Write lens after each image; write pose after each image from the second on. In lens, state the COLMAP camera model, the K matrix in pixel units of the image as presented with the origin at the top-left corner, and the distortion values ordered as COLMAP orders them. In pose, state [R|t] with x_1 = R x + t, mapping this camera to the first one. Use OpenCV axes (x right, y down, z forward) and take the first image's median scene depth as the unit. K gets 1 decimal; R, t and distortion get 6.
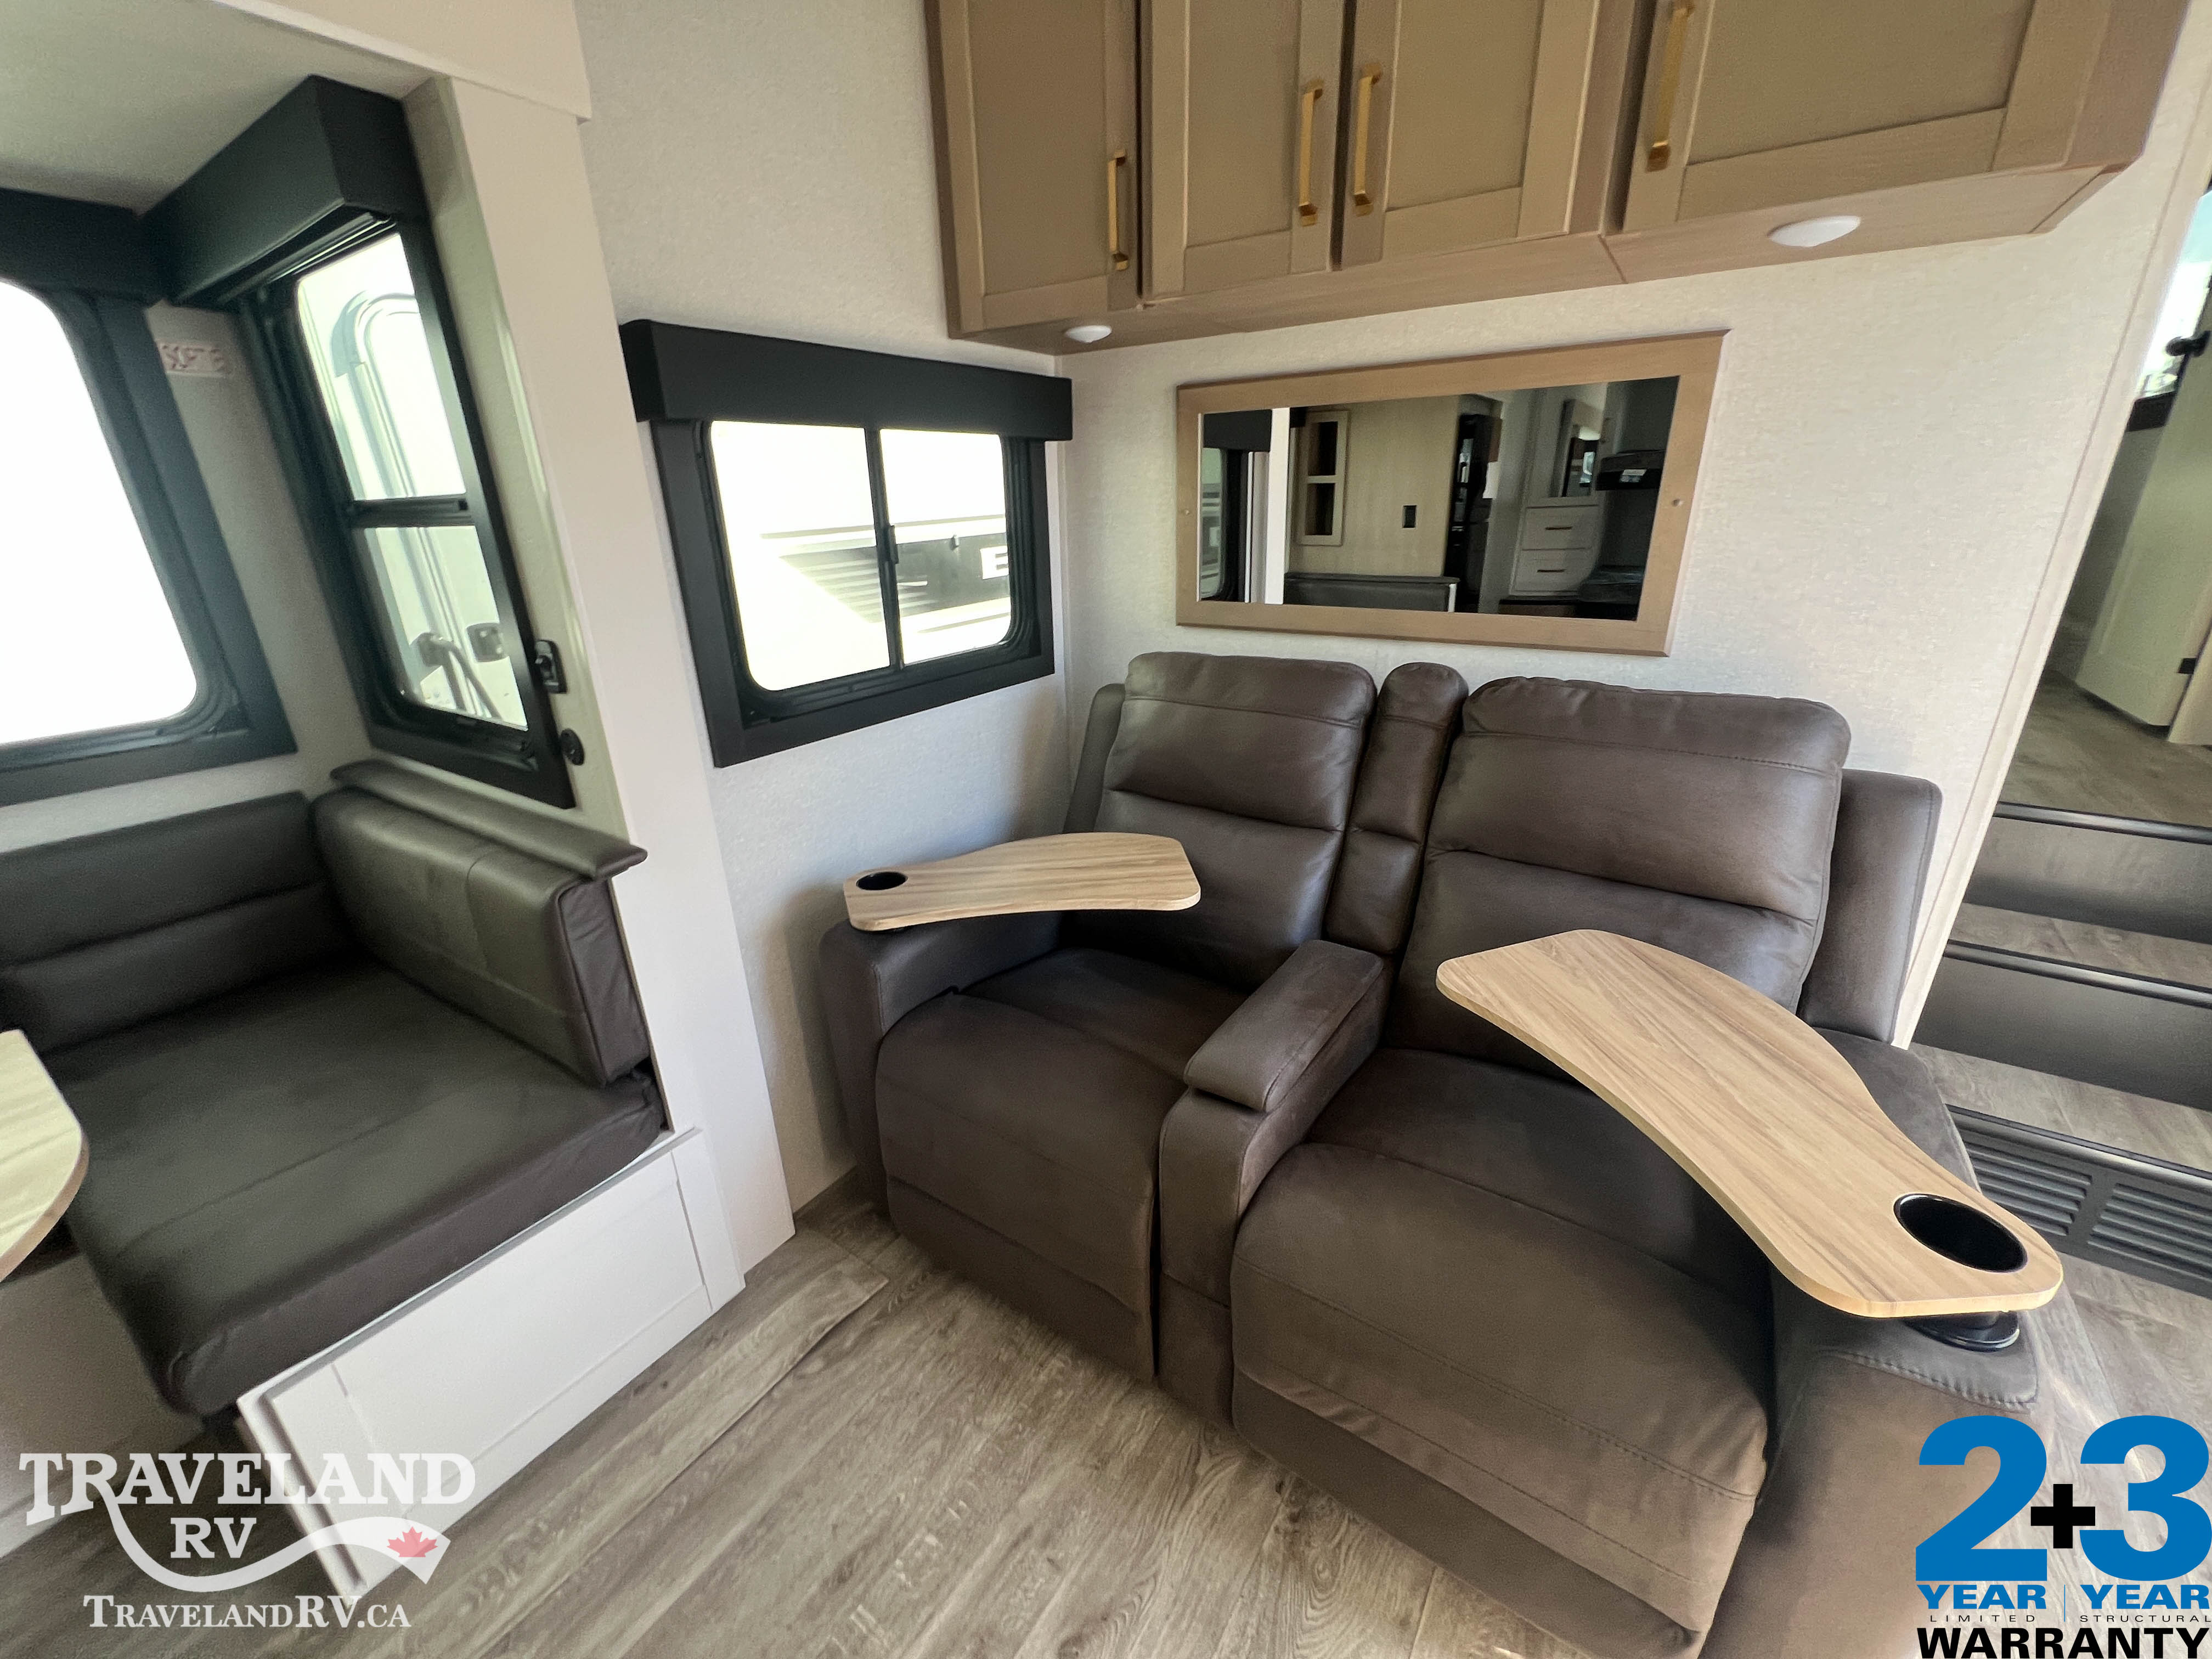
lens RADIAL K [[885.5, 0, 1104.4], [0, 885.5, 826.6], [0, 0, 1]] dist [-0.002639, -0.000068]
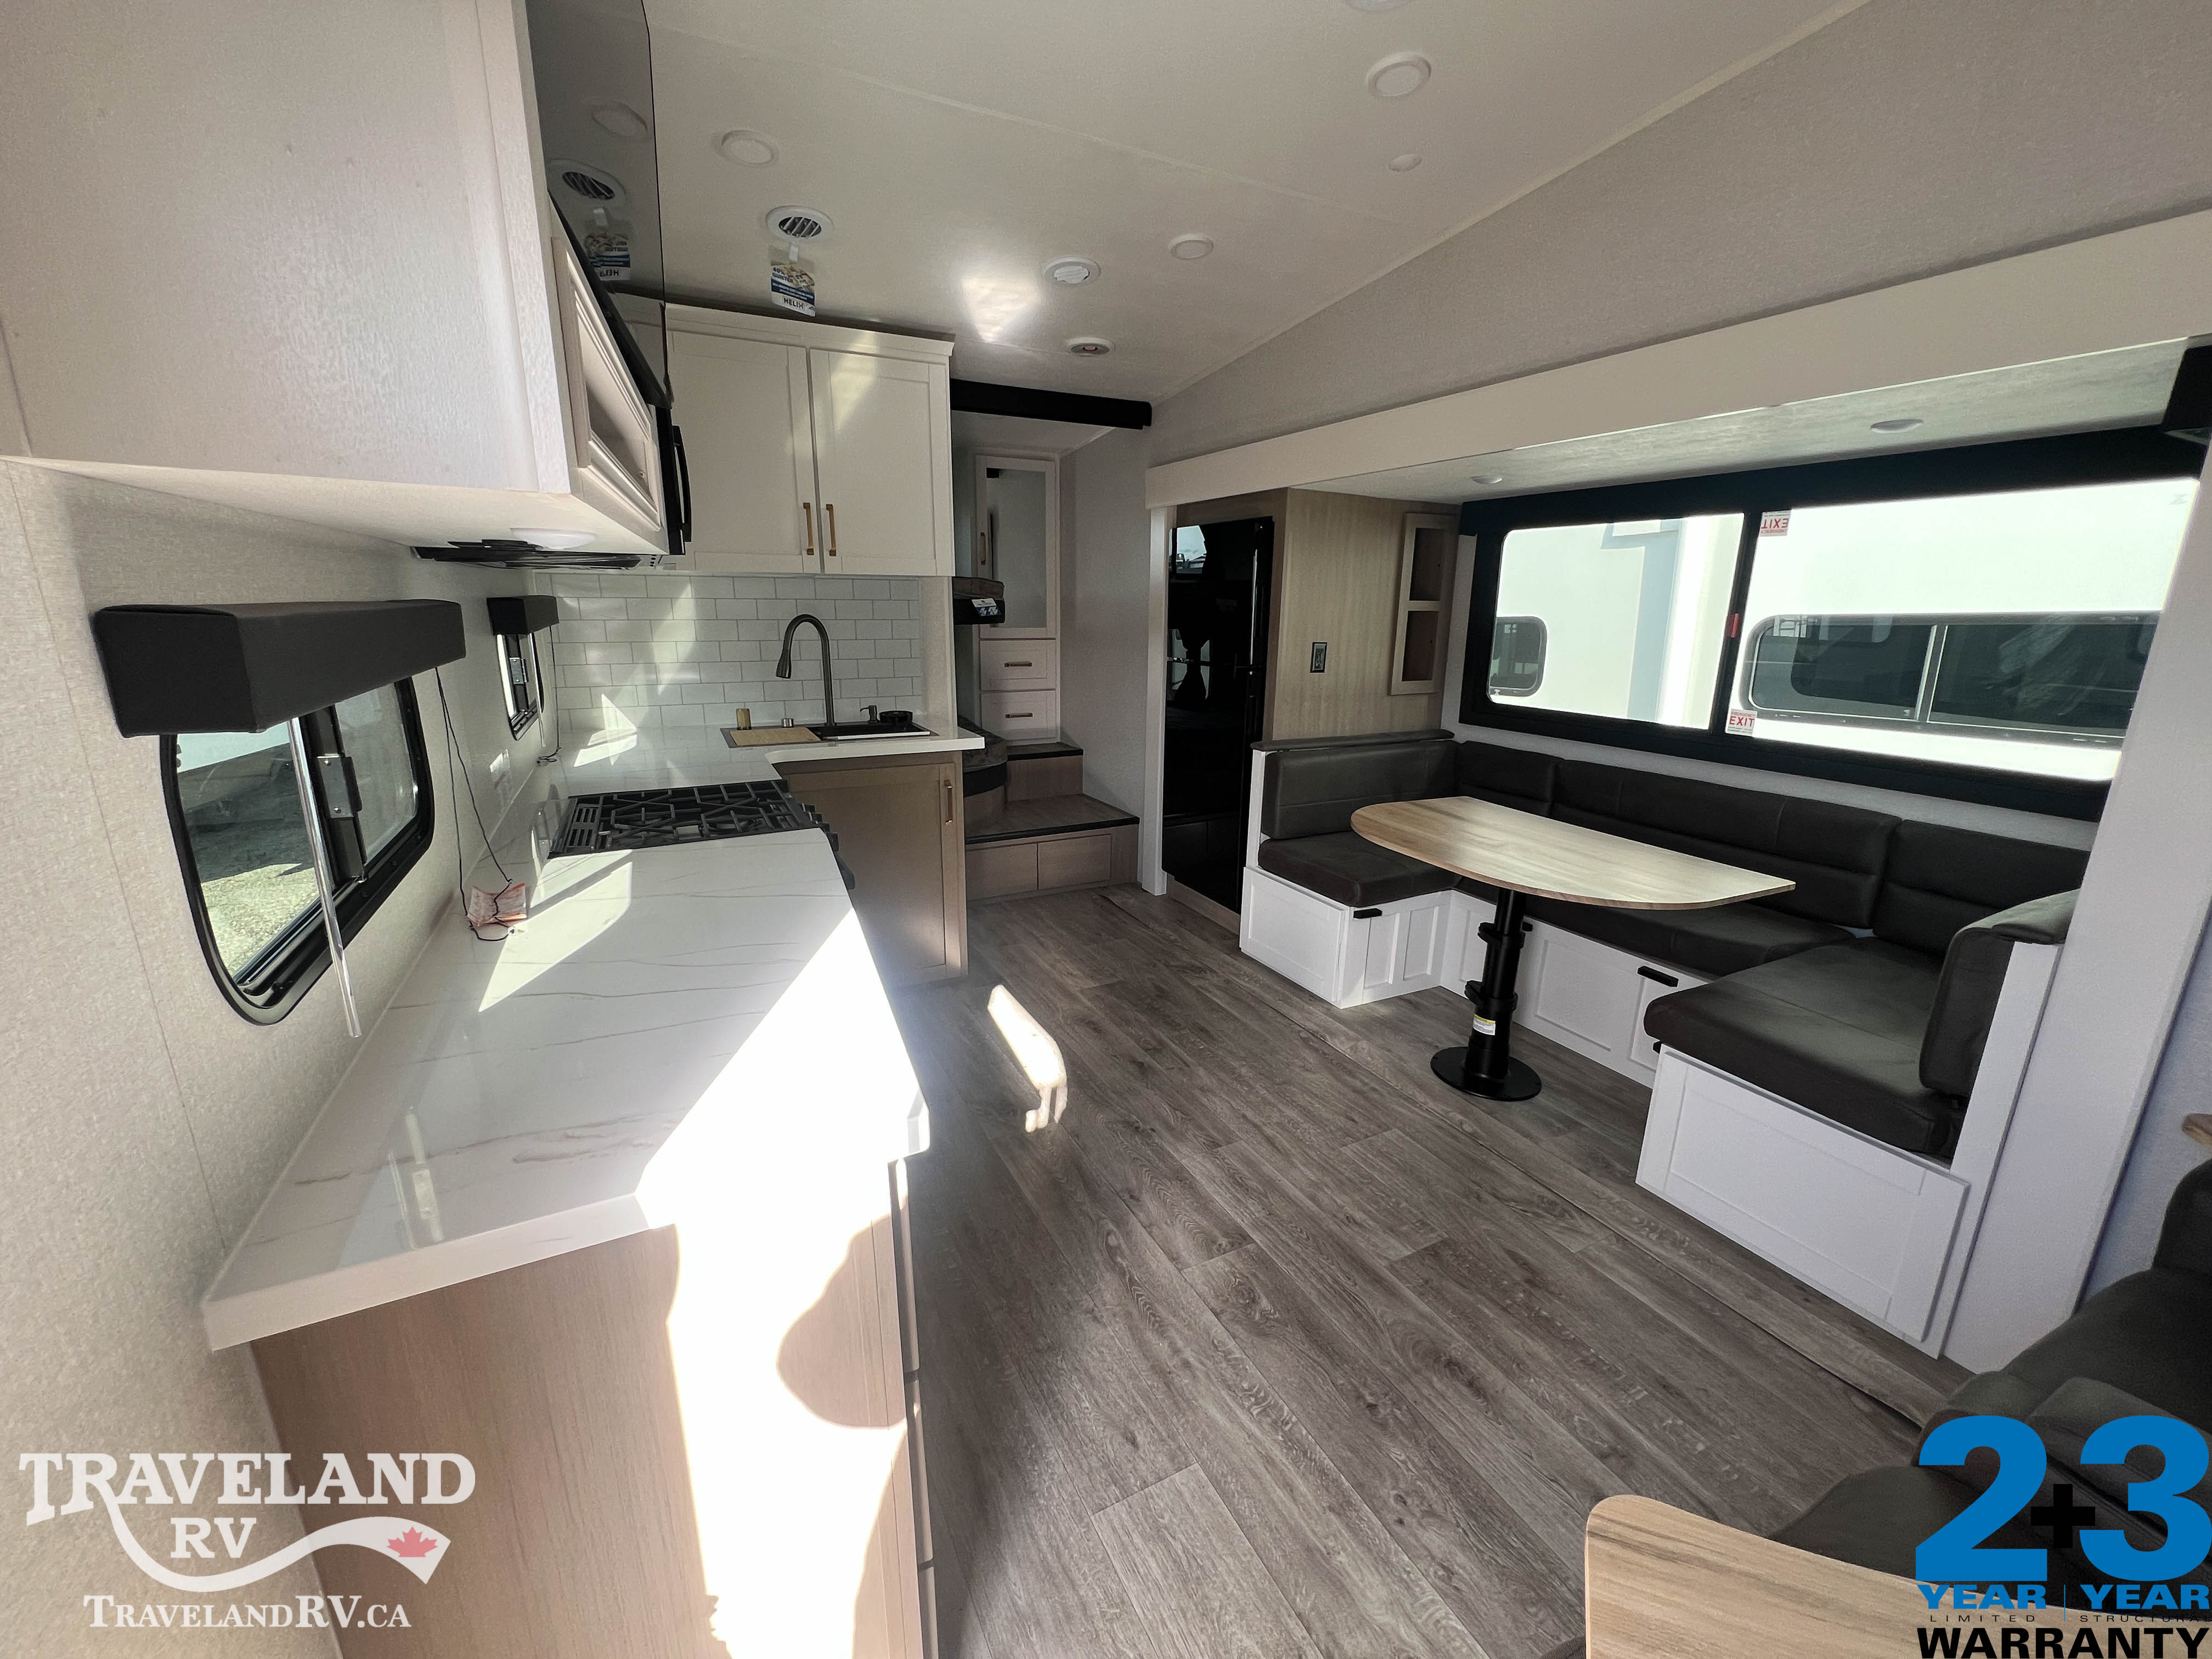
lens RADIAL K [[890.0, 0, 1099.5], [0, 890.0, 822.3], [0, 0, 1]] dist [-0.001178, -0.000161]
pose [[-0.486727, 0.229609, -0.842839, 0.943636], [-0.305011, 0.859445, 0.410272, -0.183434], [0.818575, 0.456765, -0.348282, 0.296829]]
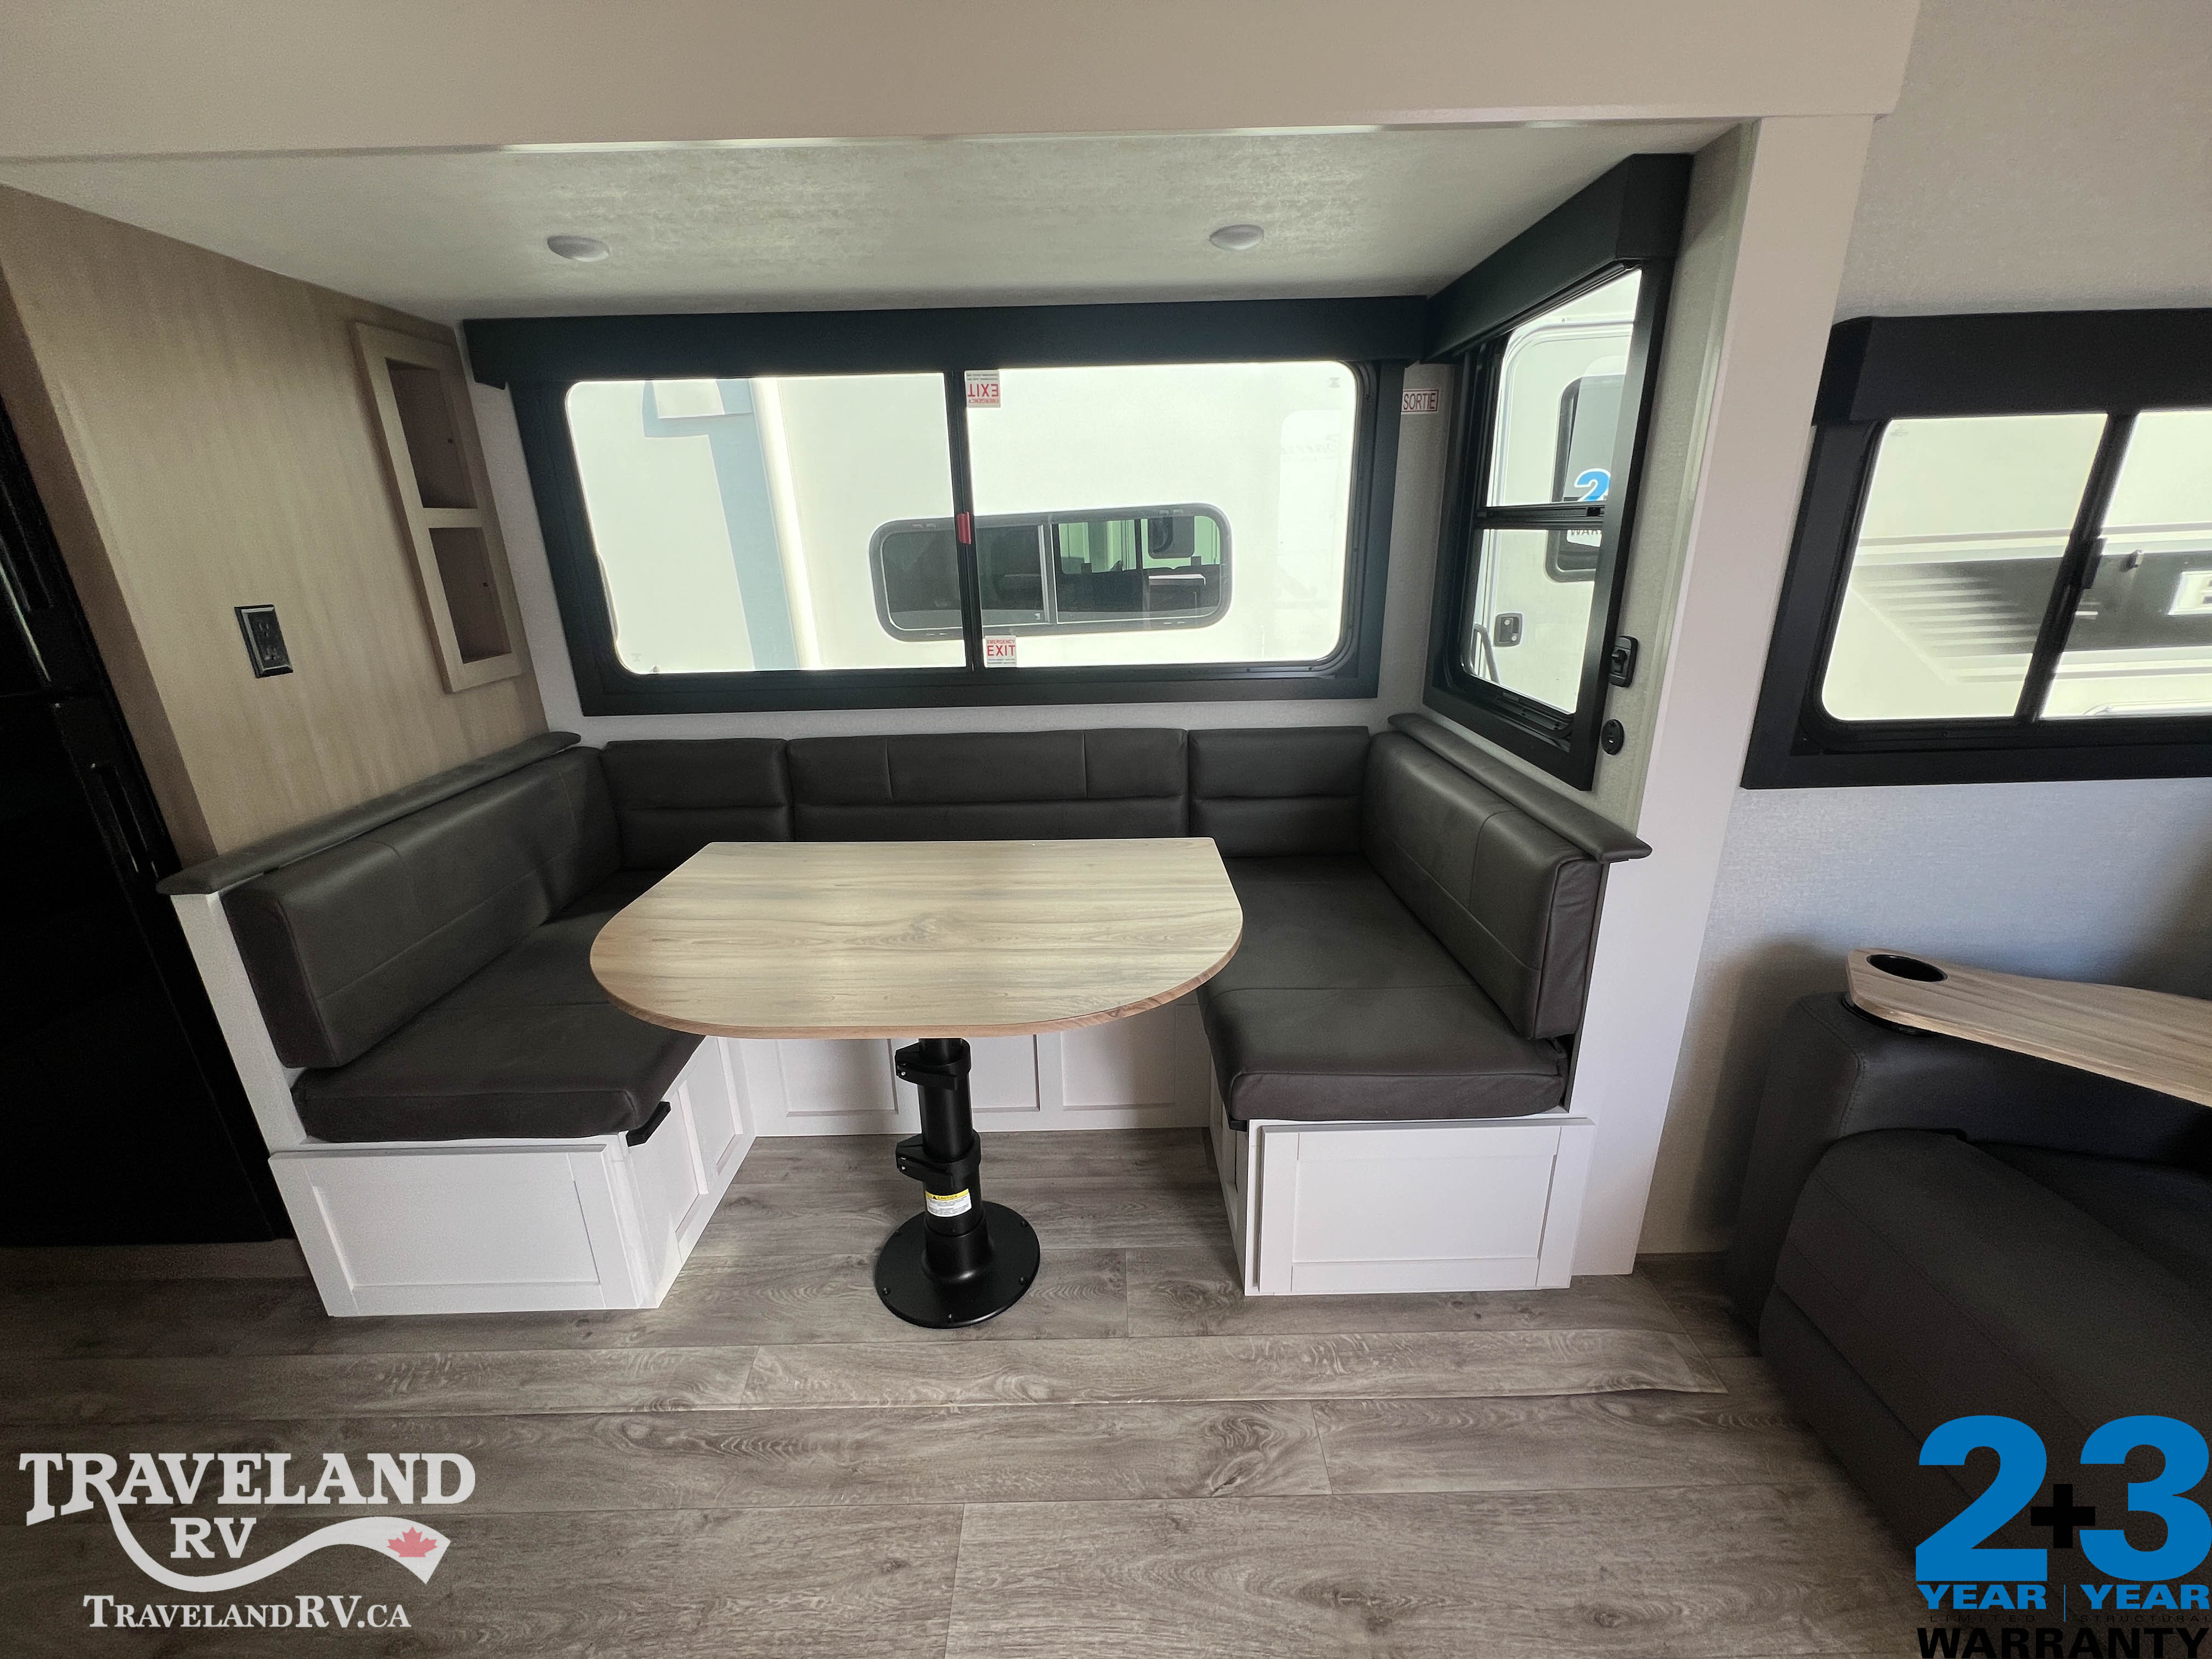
lens RADIAL K [[885.5, 0, 1104.4], [0, 885.5, 826.6], [0, 0, 1]] dist [-0.002639, -0.000068]
pose [[0.566045, 0.279103, -0.775690, -0.080746], [-0.279212, 0.950238, 0.138158, 0.034770], [0.775651, 0.138379, 0.615806, -0.116445]]
